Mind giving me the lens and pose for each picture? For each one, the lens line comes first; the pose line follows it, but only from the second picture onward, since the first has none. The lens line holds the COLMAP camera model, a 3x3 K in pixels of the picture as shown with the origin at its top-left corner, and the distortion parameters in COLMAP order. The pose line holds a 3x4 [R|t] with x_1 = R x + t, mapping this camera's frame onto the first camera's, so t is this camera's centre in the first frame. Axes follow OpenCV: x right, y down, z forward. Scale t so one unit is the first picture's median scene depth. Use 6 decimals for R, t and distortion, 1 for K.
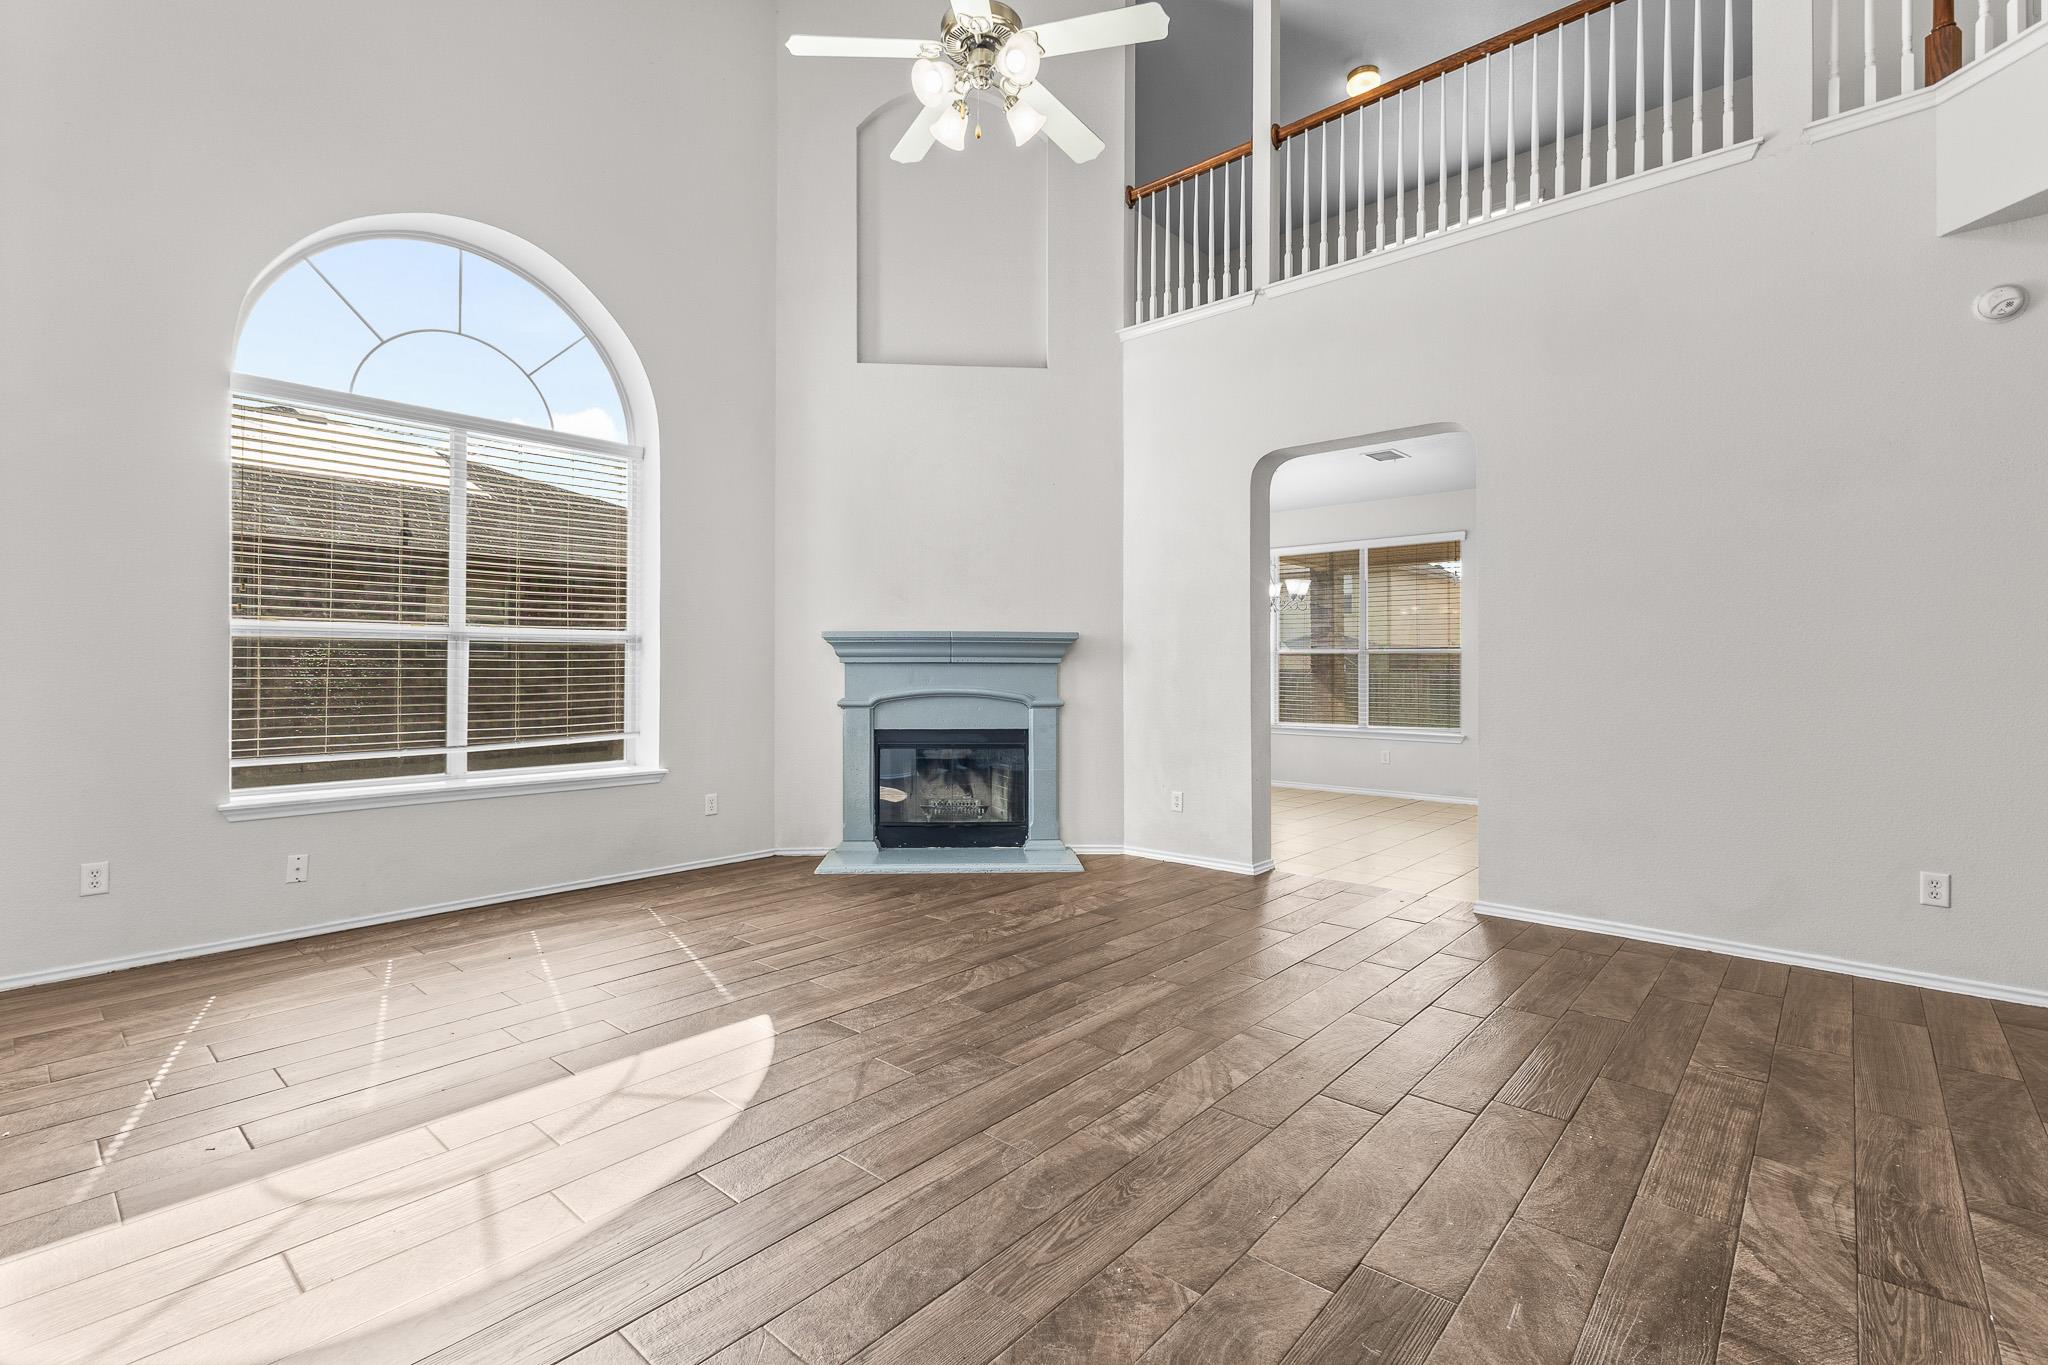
lens RADIAL K [[904.4, 0, 1016.8], [0, 904.4, 671.4], [0, 0, 1]] dist [0.011871, -0.003485]
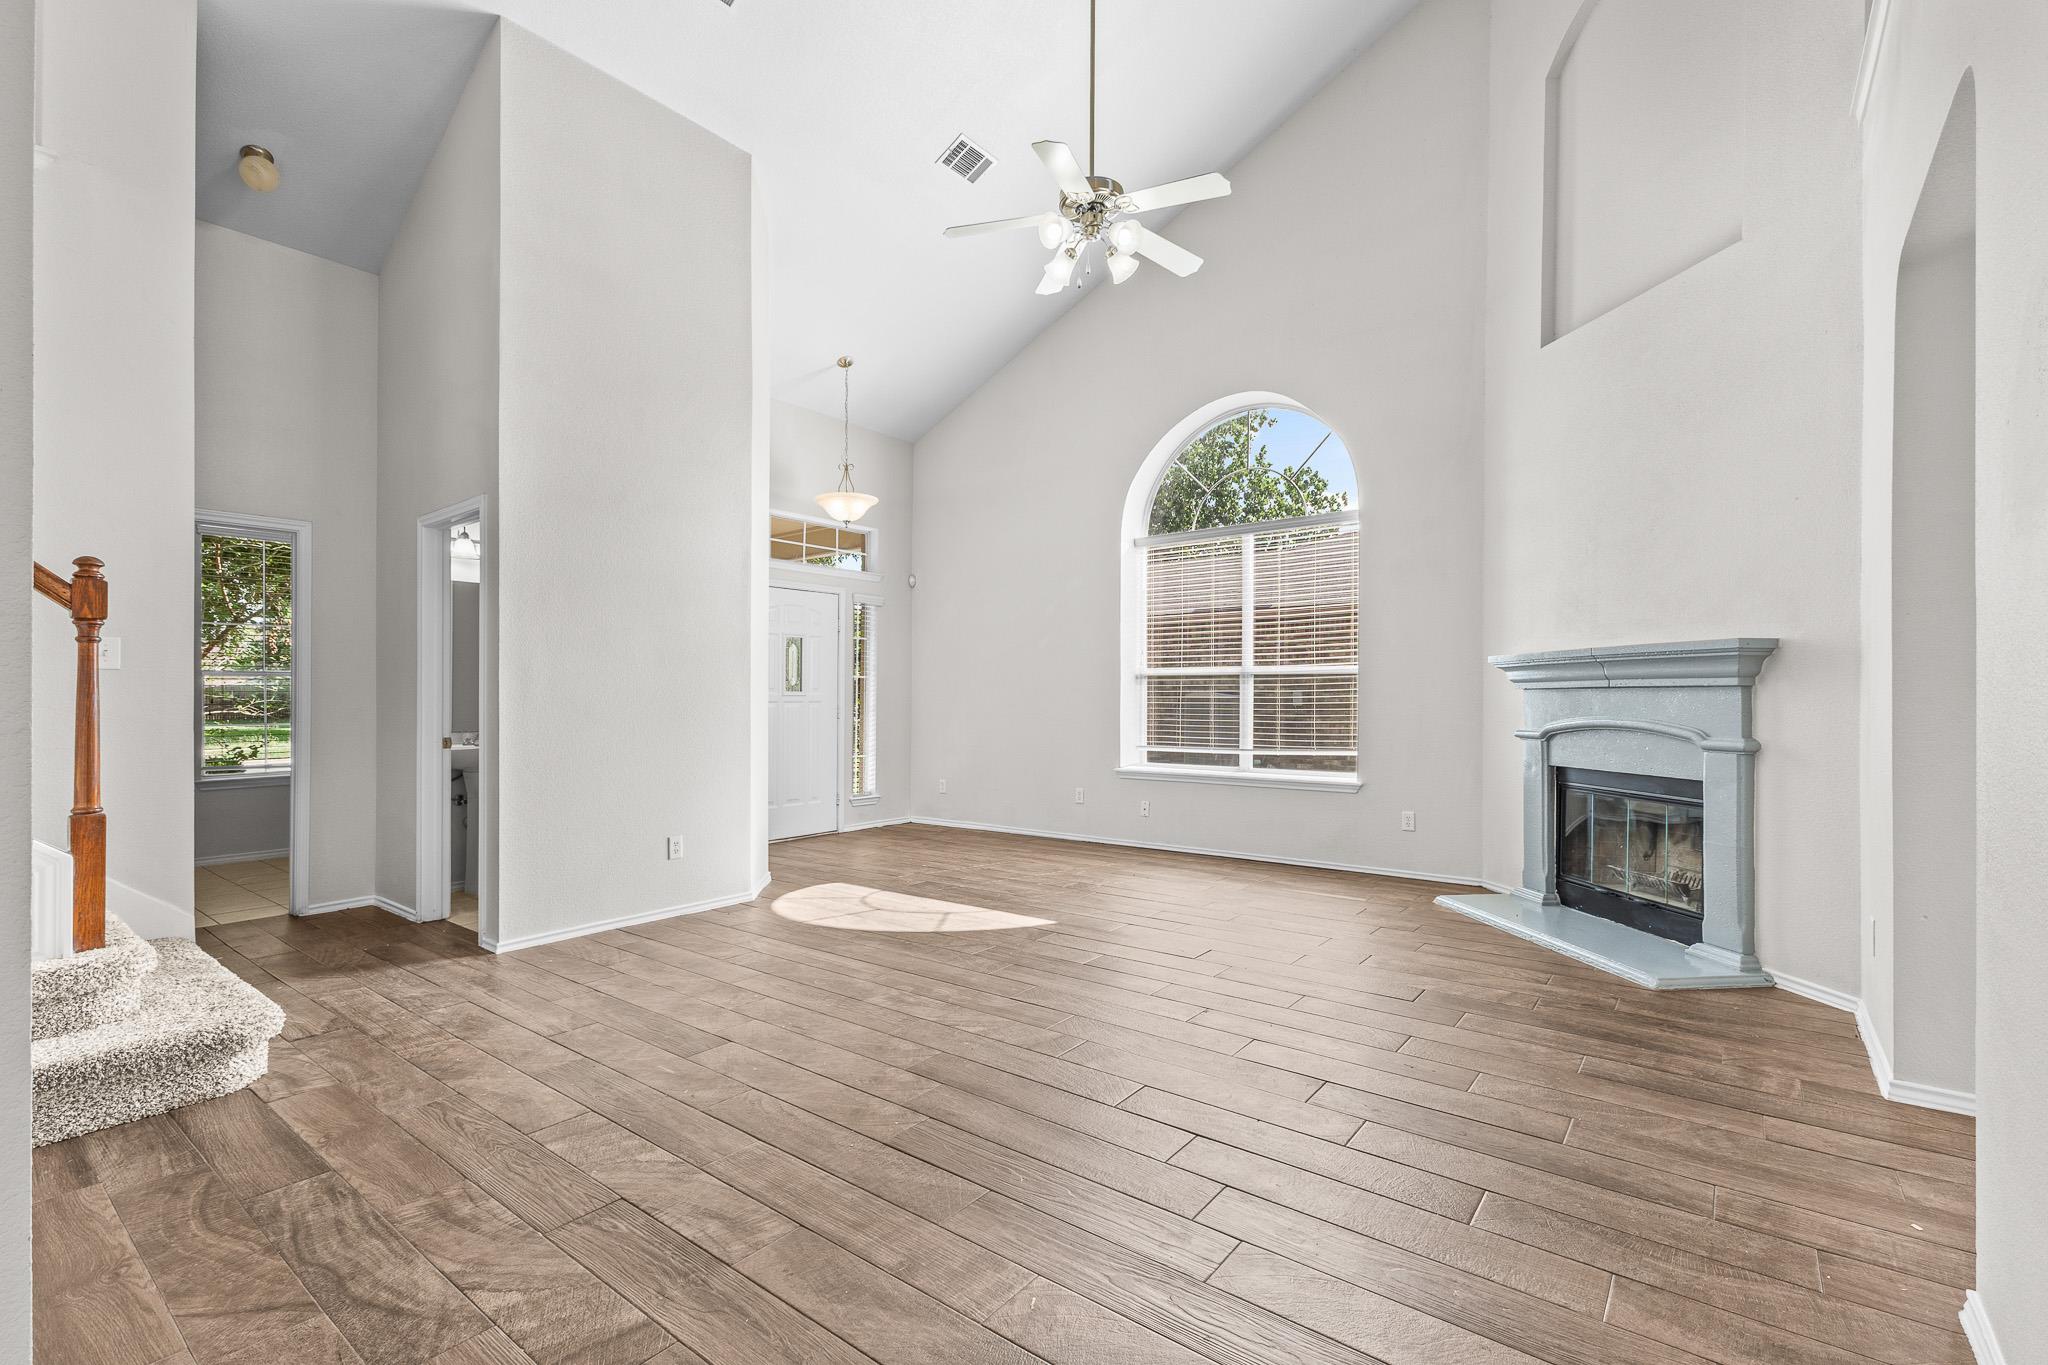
lens RADIAL K [[904.4, 0, 1041.2], [0, 904.4, 693.9], [0, 0, 1]] dist [0.011871, -0.003485]
pose [[0.090291, -0.005881, -0.995898, 0.752030], [0.001307, 0.999982, -0.005787, 0.000404], [0.995915, -0.000779, 0.090297, 0.500281]]
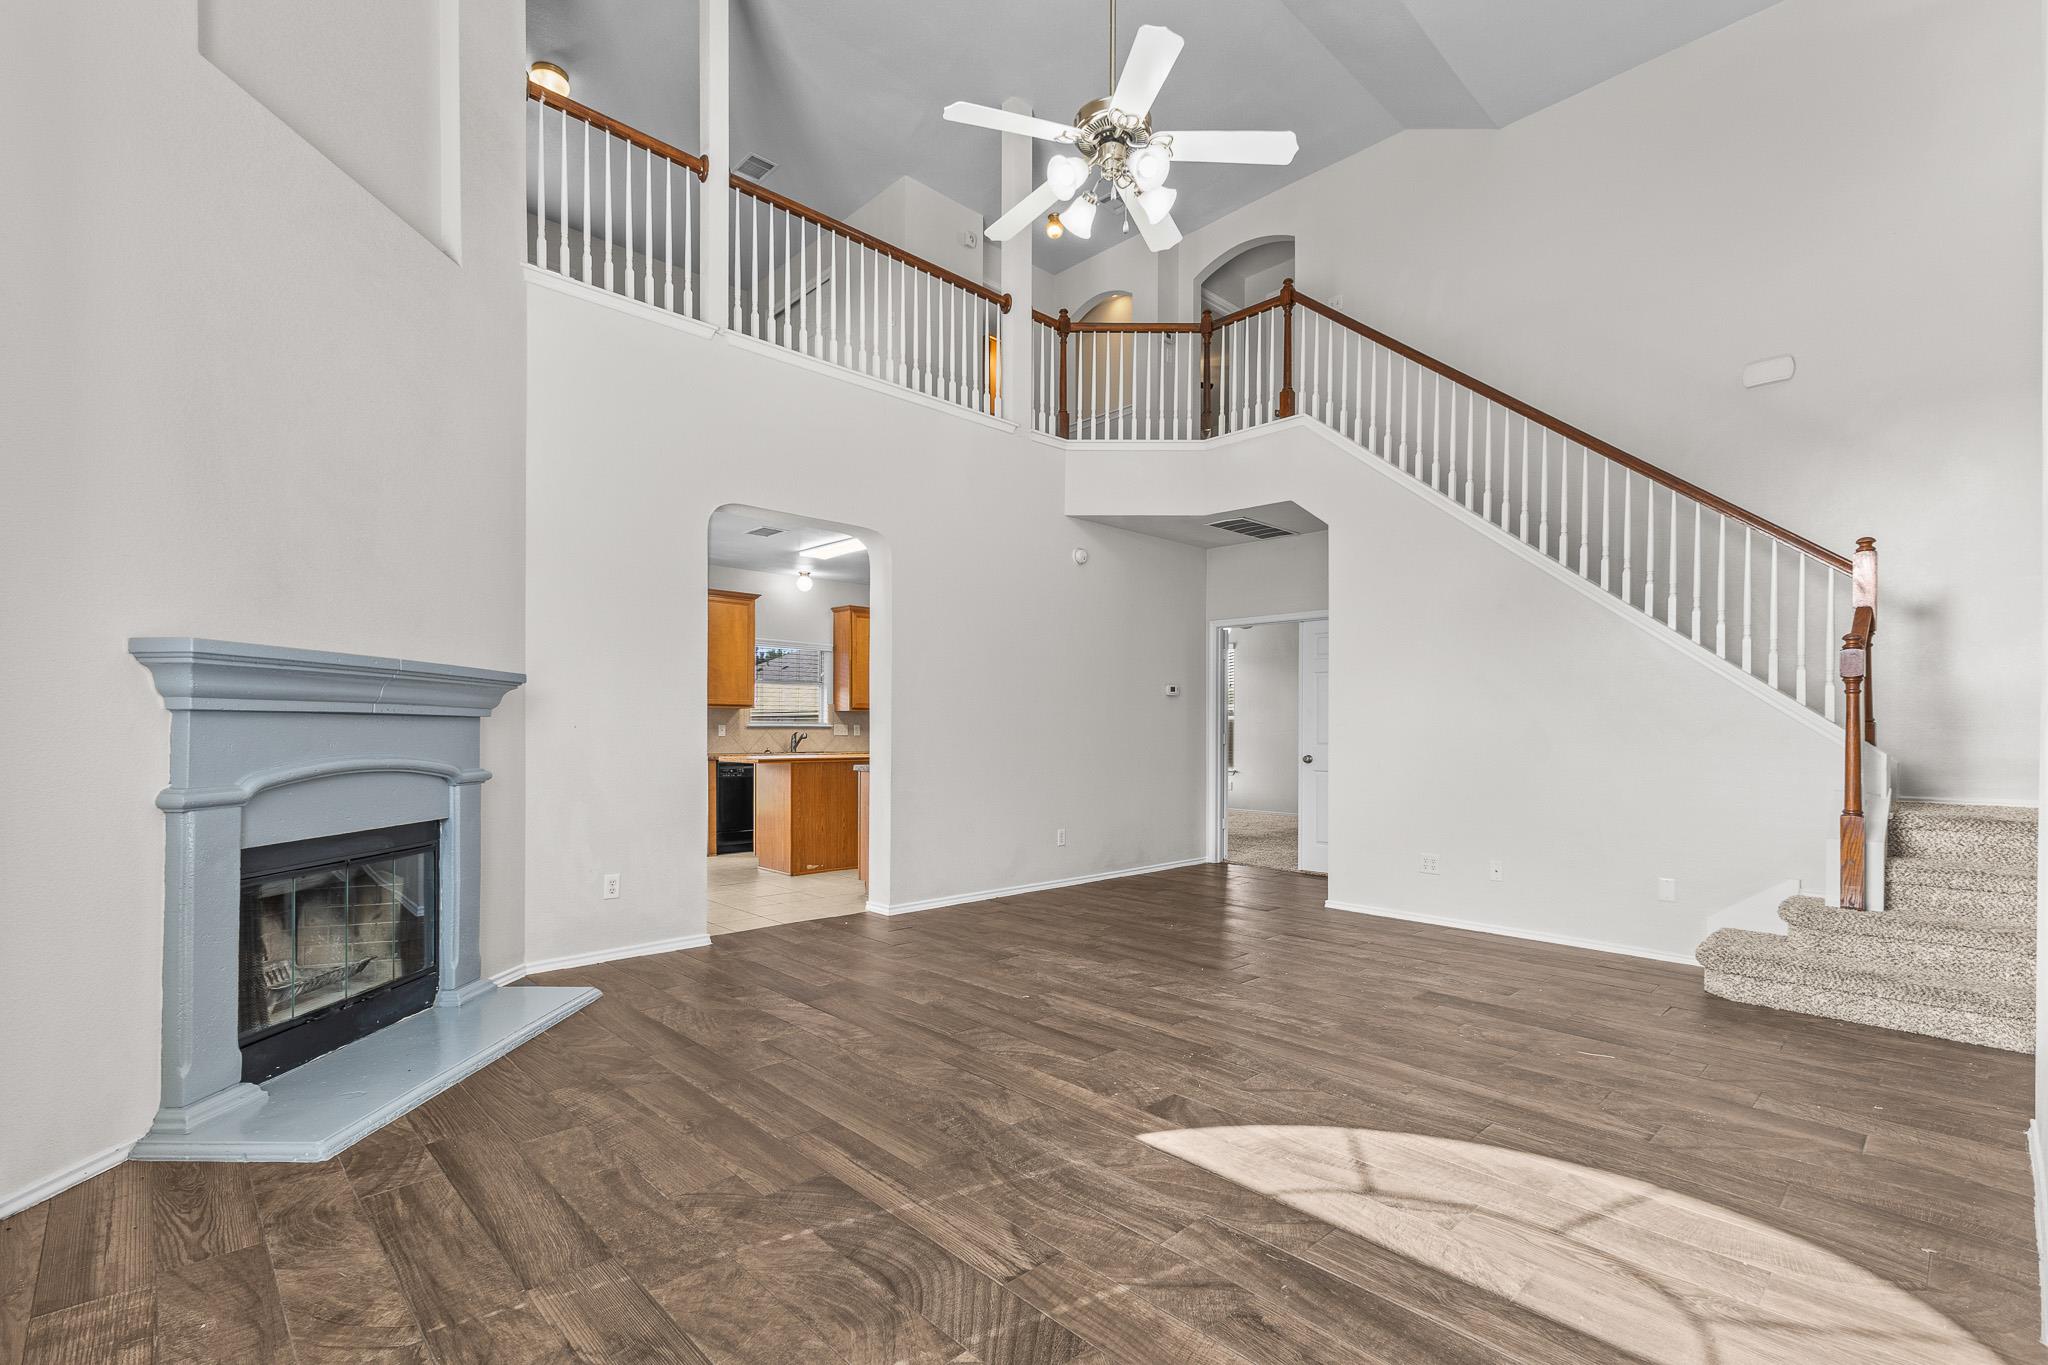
lens RADIAL K [[904.4, 0, 1000.8], [0, 904.4, 743.5], [0, 0, 1]] dist [0.011871, -0.003485]
pose [[0.098290, -0.014648, 0.995050, -0.679955], [-0.007202, 0.999855, 0.015430, -0.002471], [-0.995132, -0.008683, 0.098170, 0.628203]]
